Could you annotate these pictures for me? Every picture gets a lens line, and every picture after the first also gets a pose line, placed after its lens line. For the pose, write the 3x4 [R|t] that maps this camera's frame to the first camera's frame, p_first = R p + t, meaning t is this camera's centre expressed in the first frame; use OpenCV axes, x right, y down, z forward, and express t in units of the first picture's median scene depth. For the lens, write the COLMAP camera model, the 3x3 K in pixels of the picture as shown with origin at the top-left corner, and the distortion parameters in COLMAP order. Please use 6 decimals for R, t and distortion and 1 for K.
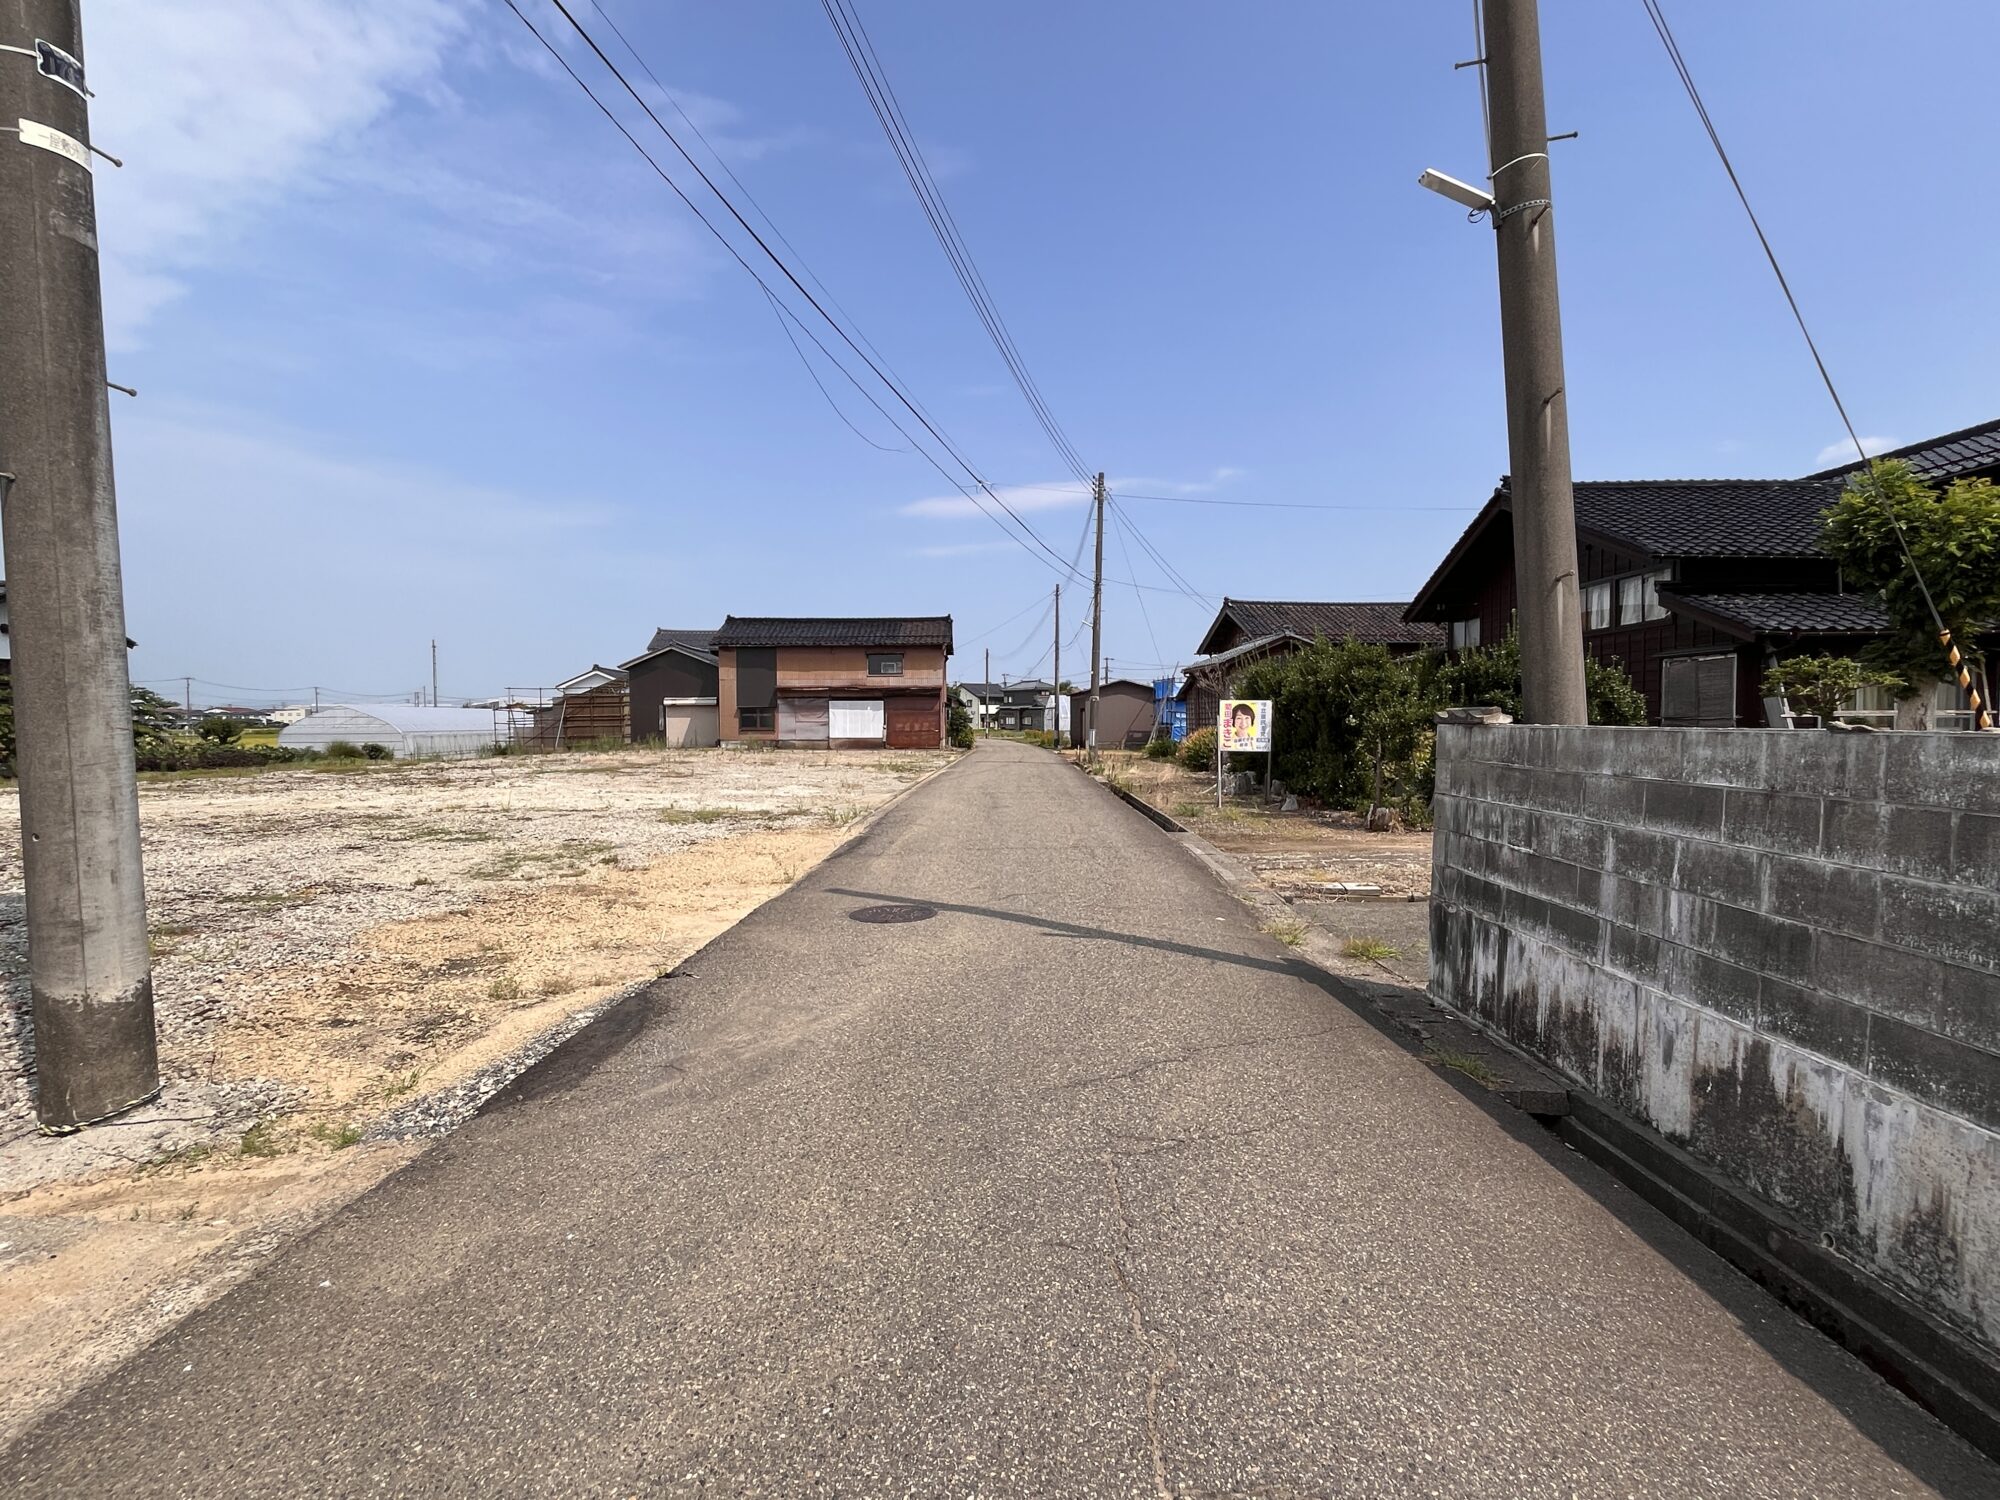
lens RADIAL K [[924.7, 0, 983.8], [0, 924.7, 749.1], [0, 0, 1]] dist [-0.003768, 0.000333]
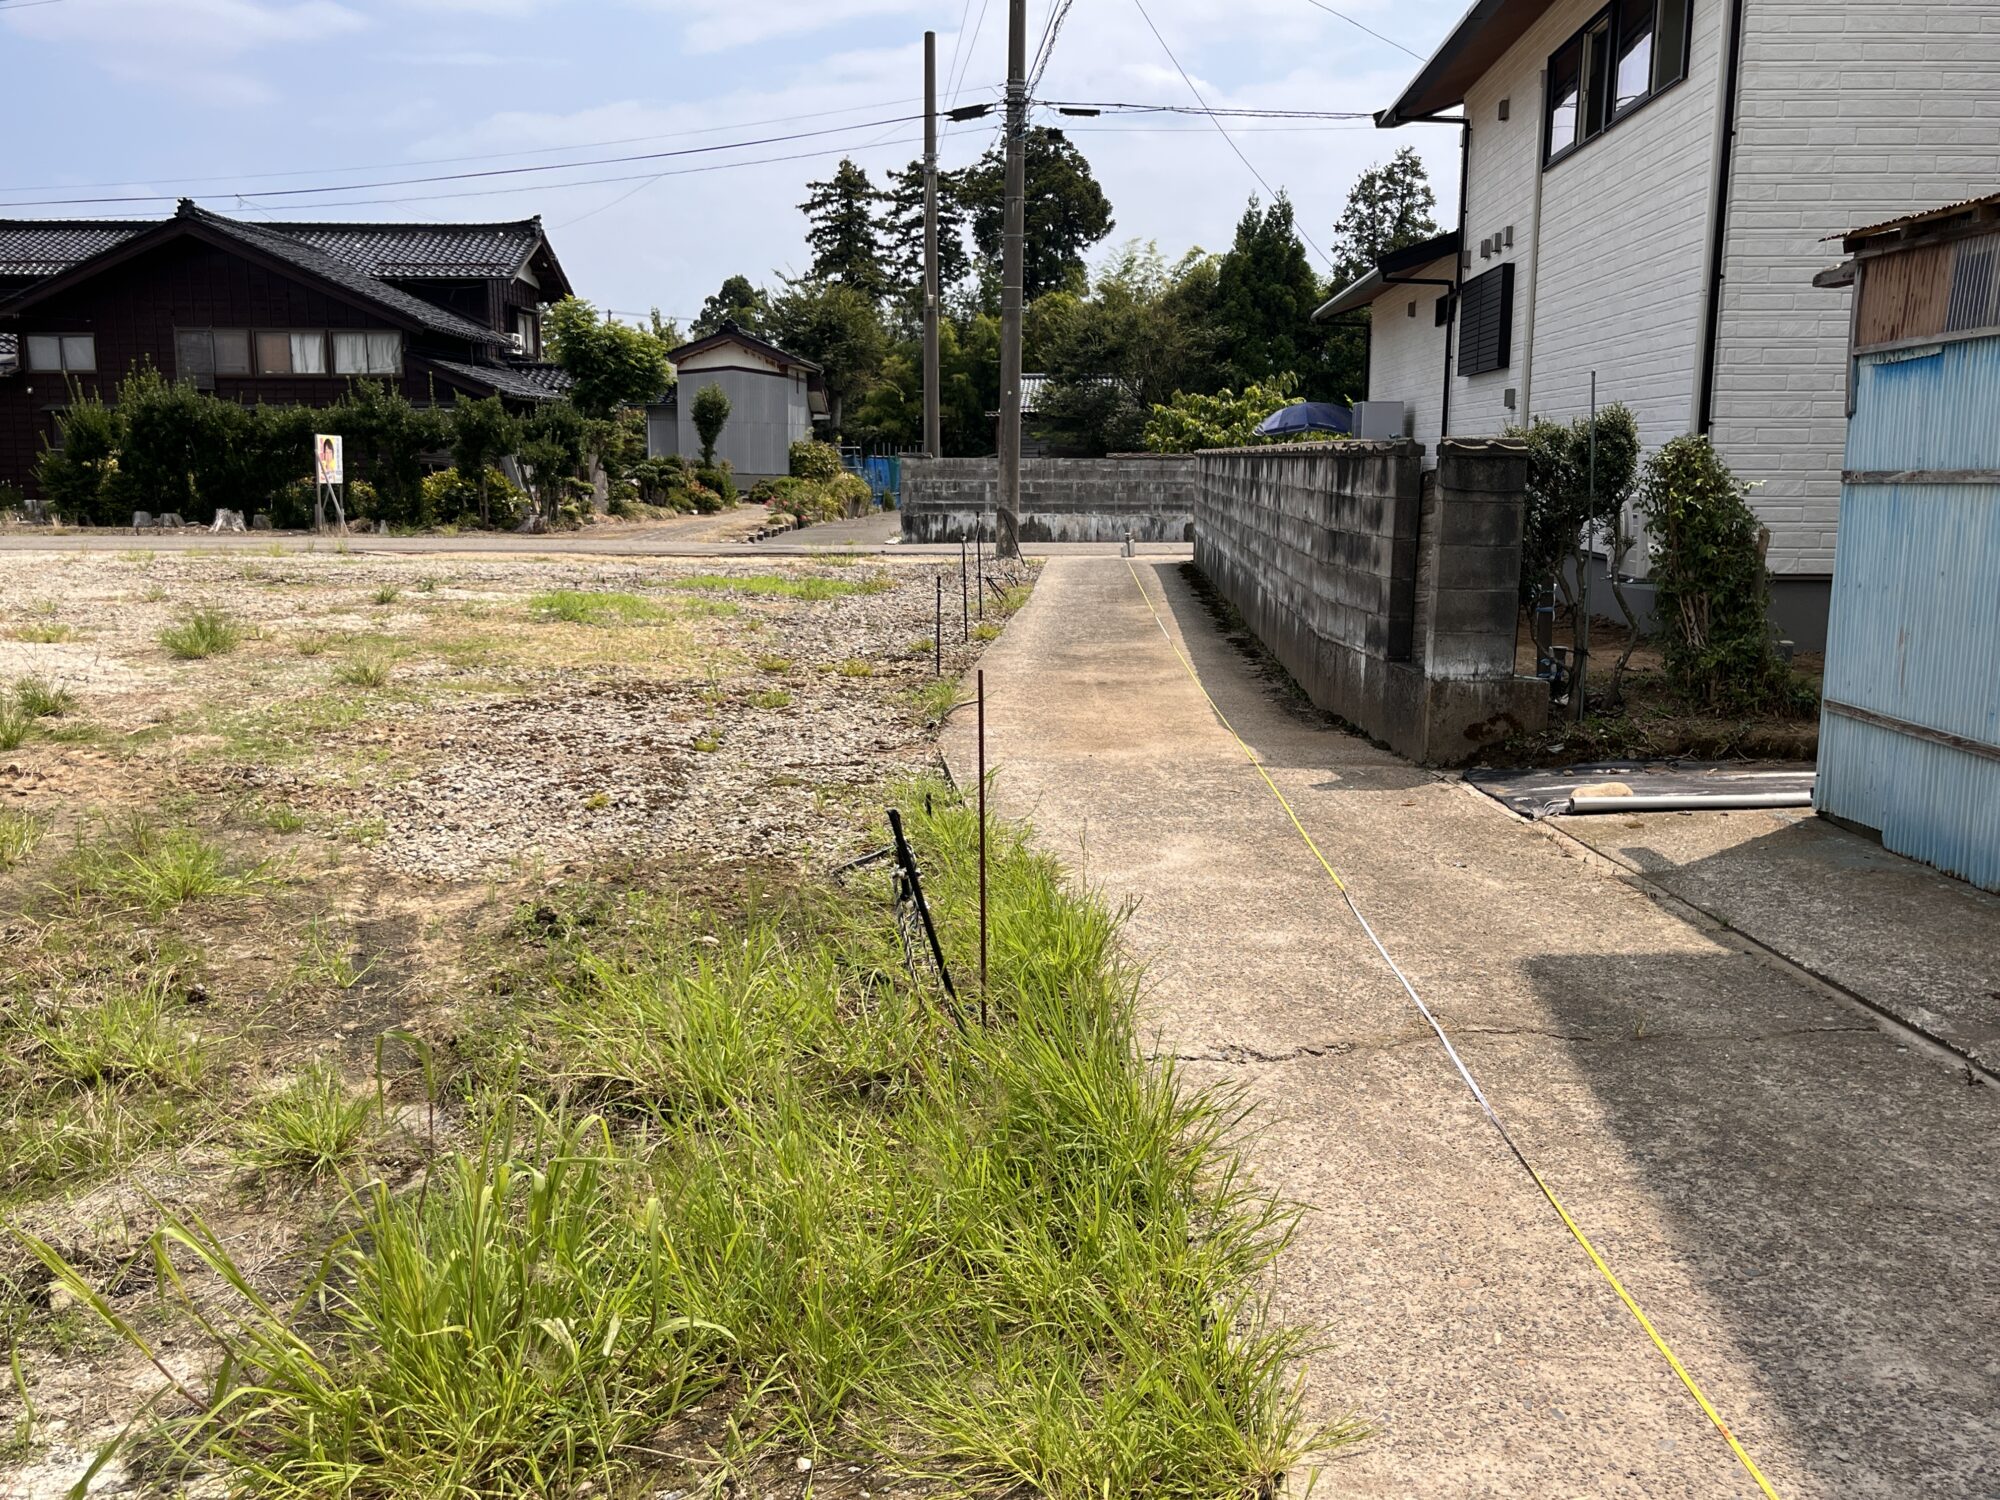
lens RADIAL K [[1740.0, 0, 987.0], [0, 1740.0, 759.7], [0, 0, 1]] dist [0.037741, -0.014384]
pose [[-0.006571, -0.162450, 0.986695, -0.647883], [0.028522, 0.986284, 0.162573, 0.003698], [-0.999572, 0.029210, -0.001848, 0.089097]]
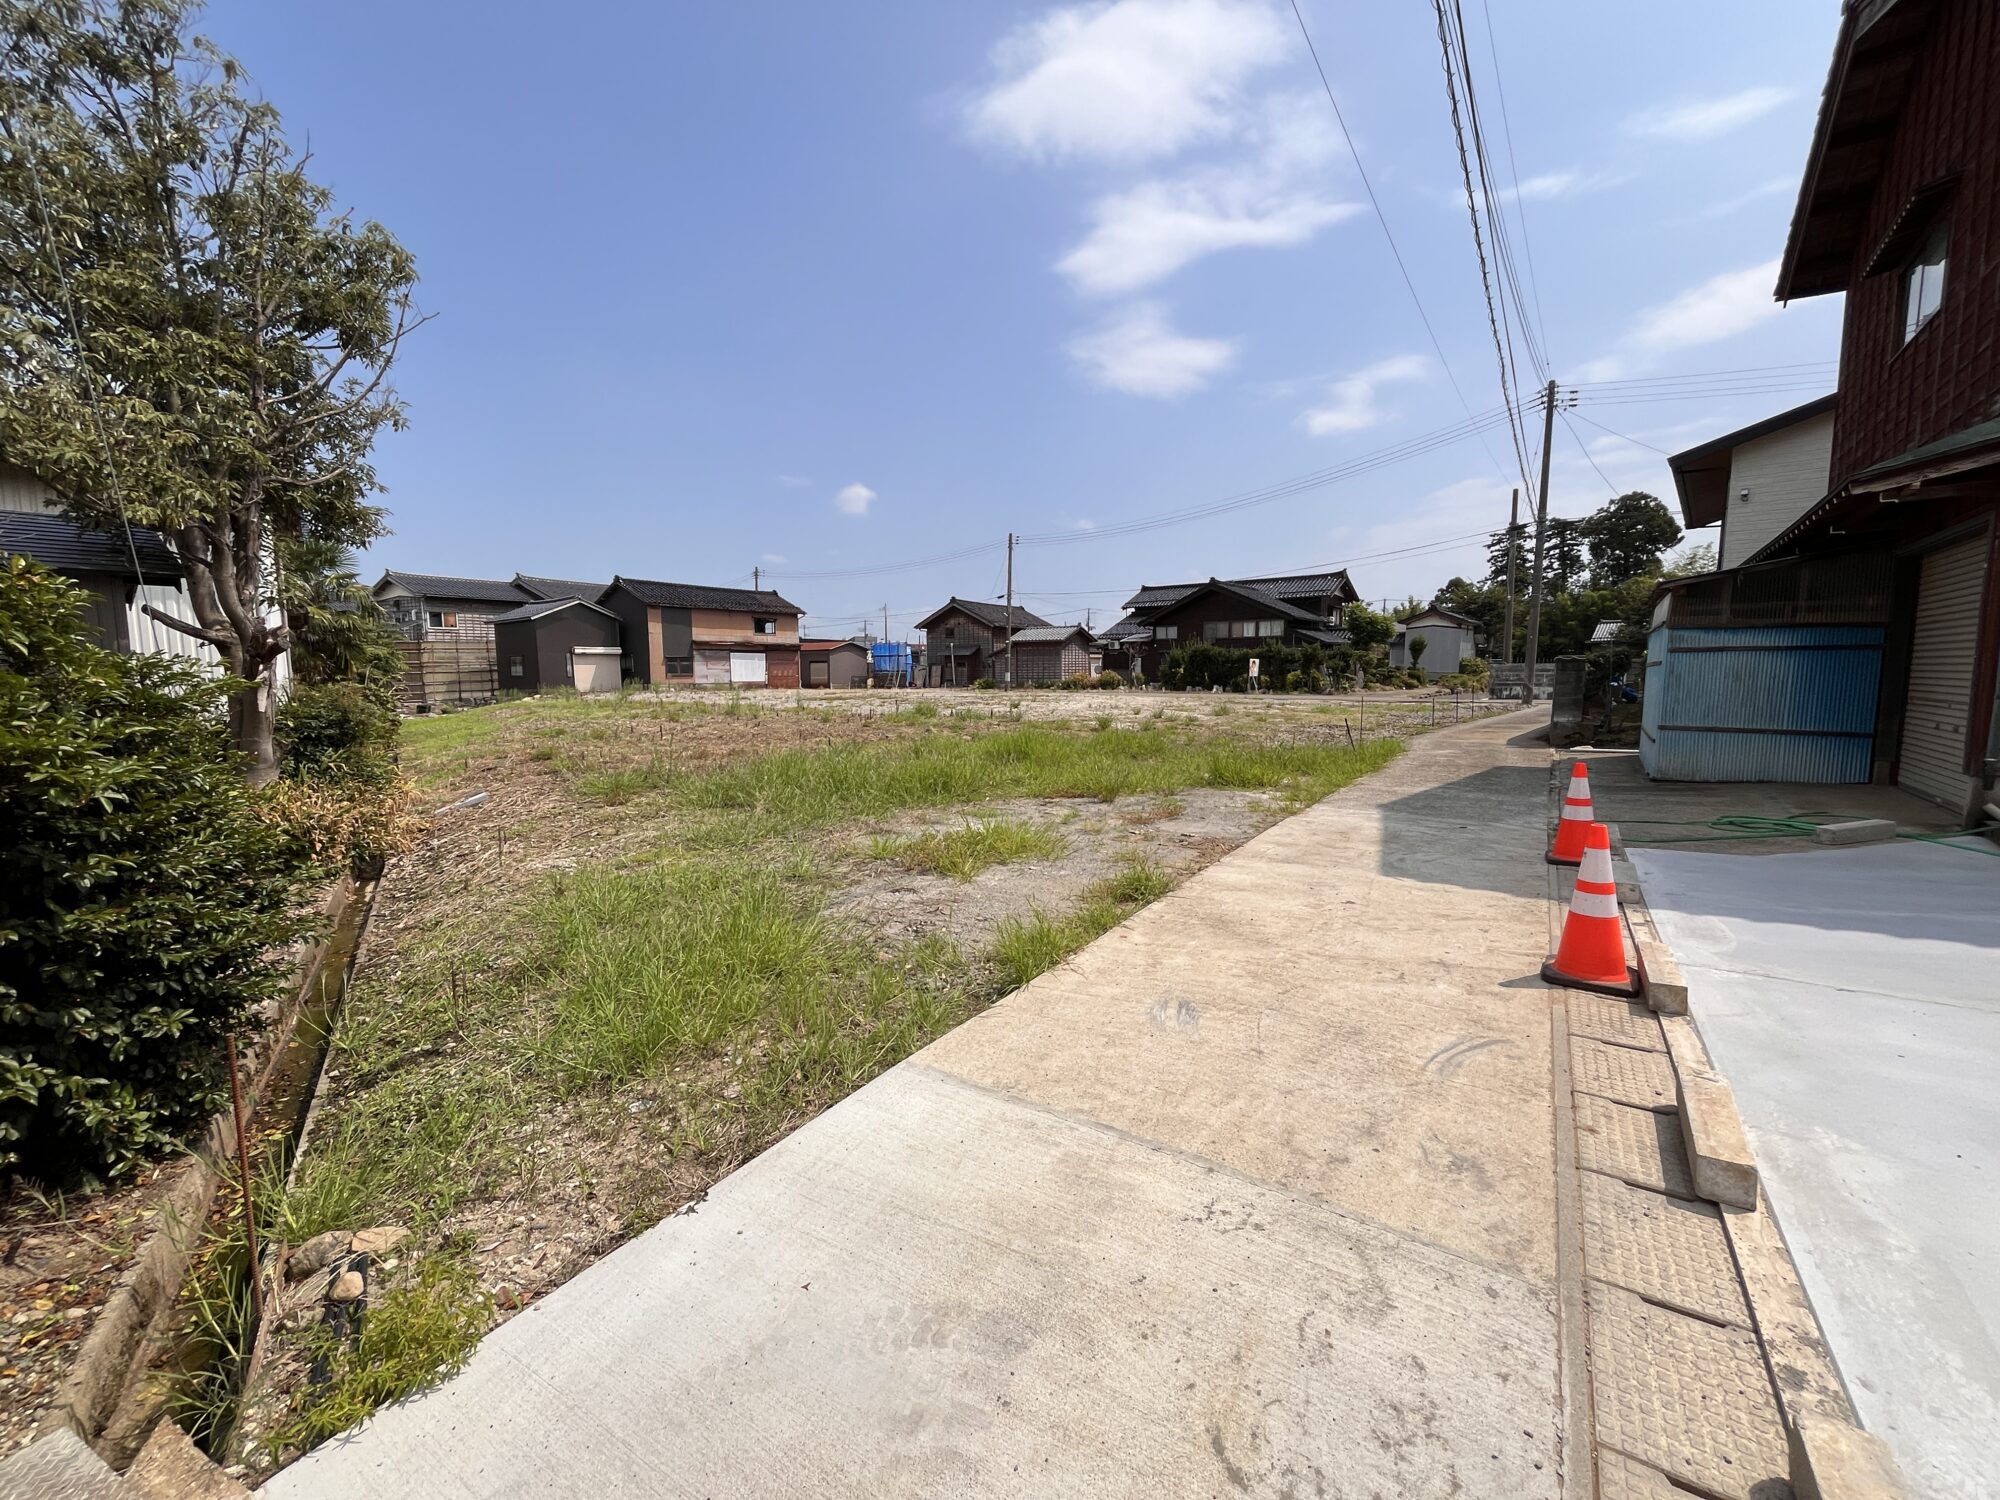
lens RADIAL K [[808.8, 0, 985.6], [0, 808.8, 750.8], [0, 0, 1]] dist [-0.002574, 0.000091]
pose [[0.615921, -0.075256, 0.784205, -0.848782], [0.025979, 0.996826, 0.075256, 0.008807], [-0.787379, -0.025979, 0.615921, 0.020293]]
